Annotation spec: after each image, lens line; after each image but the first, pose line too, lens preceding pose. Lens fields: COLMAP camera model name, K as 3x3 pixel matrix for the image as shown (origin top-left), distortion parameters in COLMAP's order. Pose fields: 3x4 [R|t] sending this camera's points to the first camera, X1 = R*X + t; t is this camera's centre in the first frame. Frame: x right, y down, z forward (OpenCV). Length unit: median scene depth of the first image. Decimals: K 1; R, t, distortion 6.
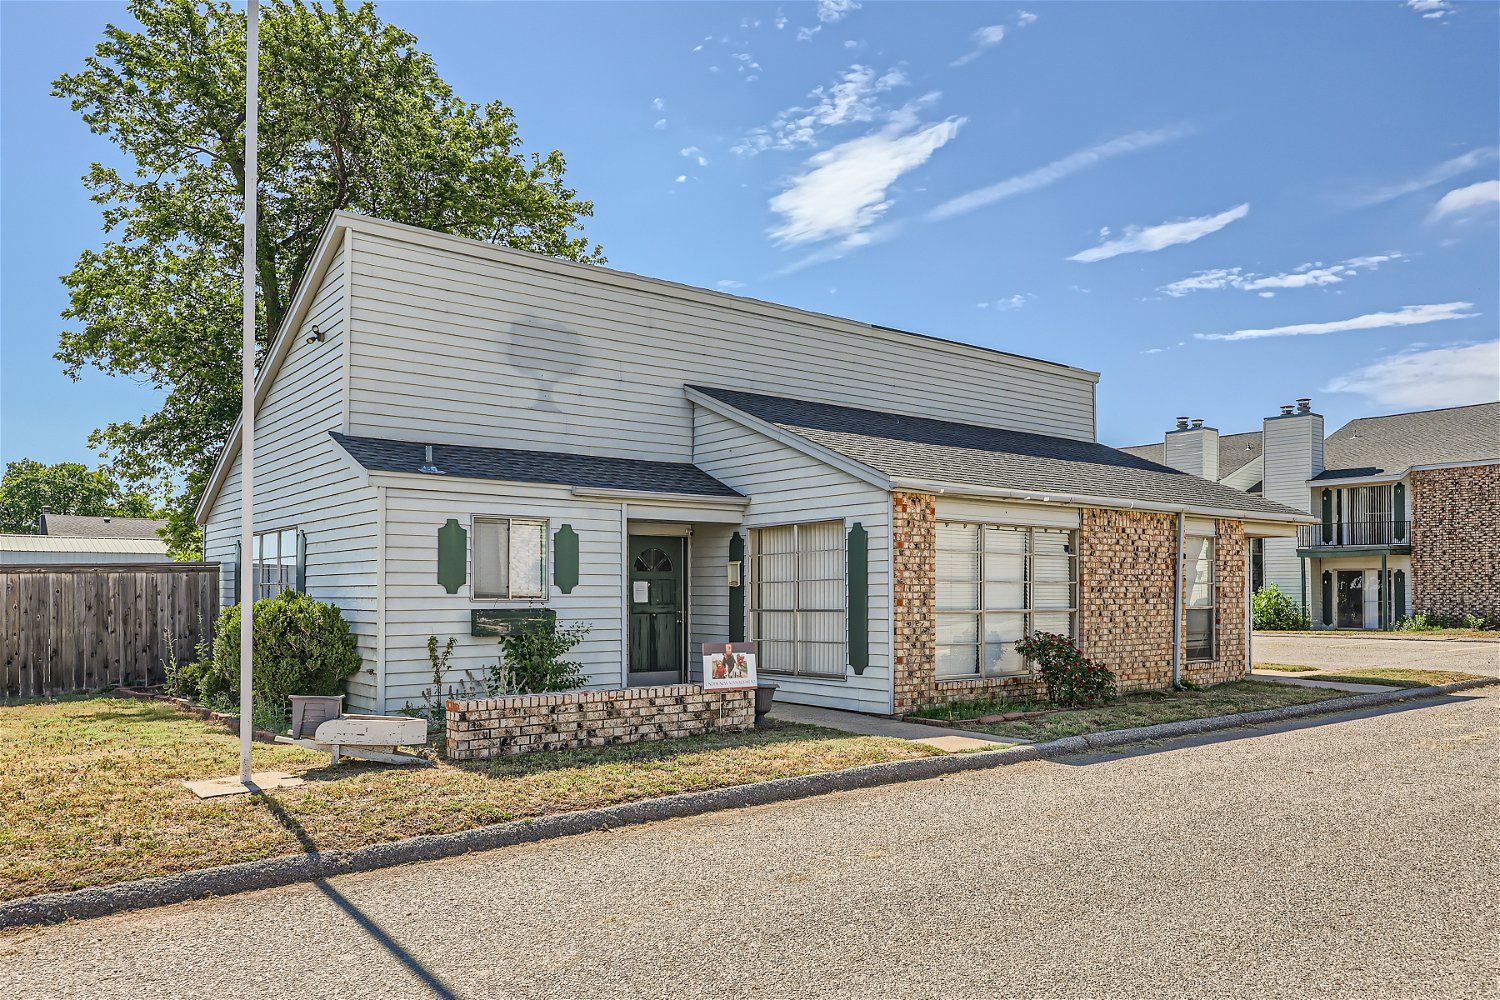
lens RADIAL K [[1060.6, 0, 747.9], [0, 1060.6, 565.3], [0, 0, 1]] dist [0.007069, 0.002215]
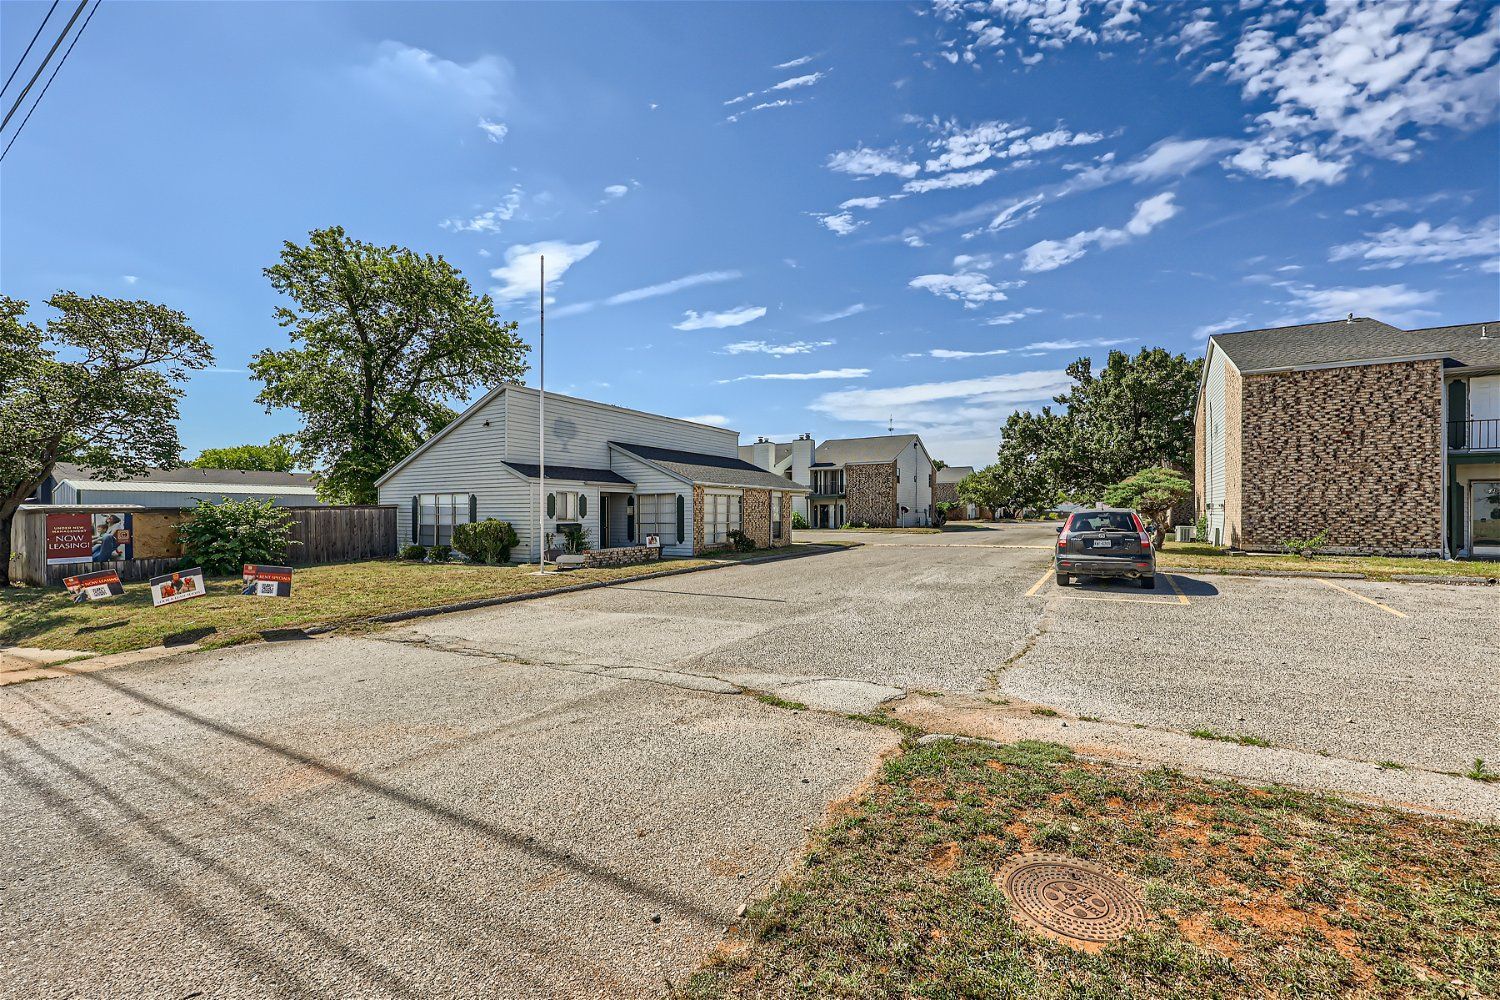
lens RADIAL K [[605.2, 0, 741.0], [0, 605.2, 497.3], [0, 0, 1]] dist [0.000465, 0.000045]
pose [[0.930886, 0.007086, 0.365240, -0.350612], [-0.007574, 0.999971, -0.000097, -0.031338], [-0.365230, -0.002676, 0.930913, -0.660664]]
